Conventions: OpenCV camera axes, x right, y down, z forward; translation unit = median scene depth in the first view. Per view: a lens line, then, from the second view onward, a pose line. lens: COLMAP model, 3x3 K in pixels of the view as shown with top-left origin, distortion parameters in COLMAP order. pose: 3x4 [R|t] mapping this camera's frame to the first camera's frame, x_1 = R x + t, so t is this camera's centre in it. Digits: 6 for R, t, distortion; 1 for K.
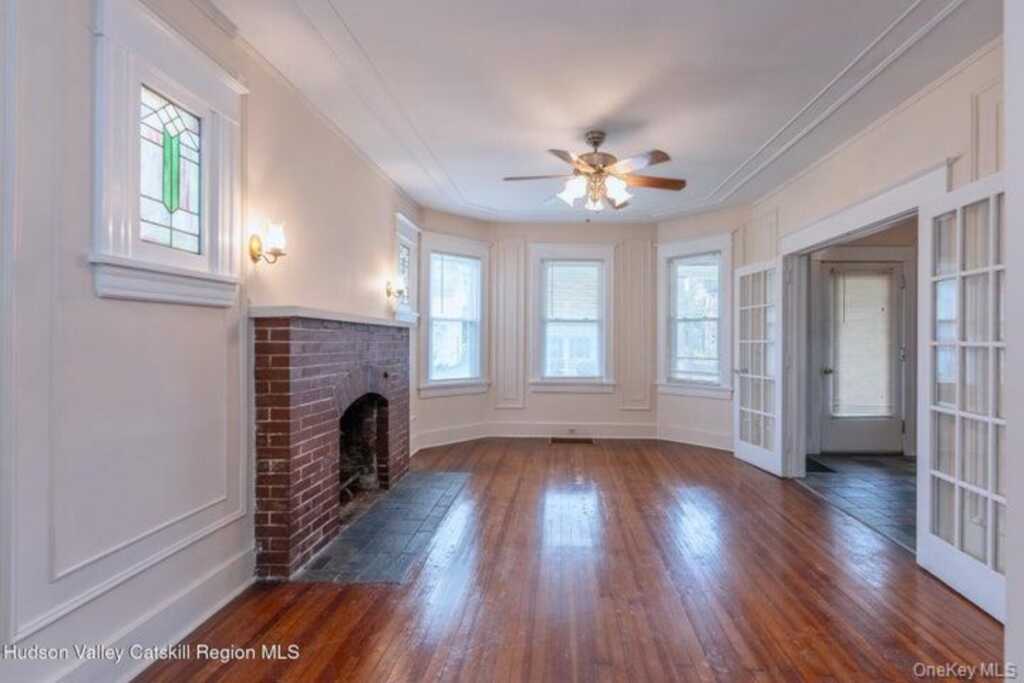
lens RADIAL K [[411.7, 0, 562.7], [0, 411.7, 335.8], [0, 0, 1]] dist [0.001424, 0.000160]
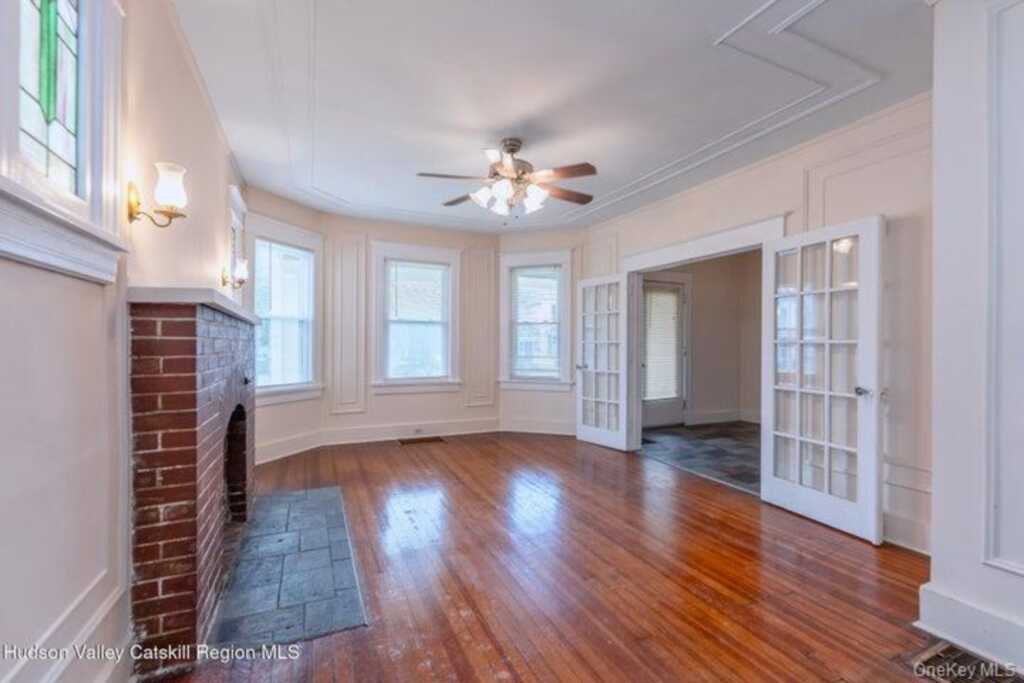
lens RADIAL K [[383.5, 0, 461.0], [0, 383.5, 340.8], [0, 0, 1]] dist [-0.001553, -0.000146]
pose [[0.914914, 0.003838, 0.403630, -0.427939], [-0.004903, 0.999987, 0.001606, 0.013547], [-0.403618, -0.003449, 0.914921, 0.162959]]
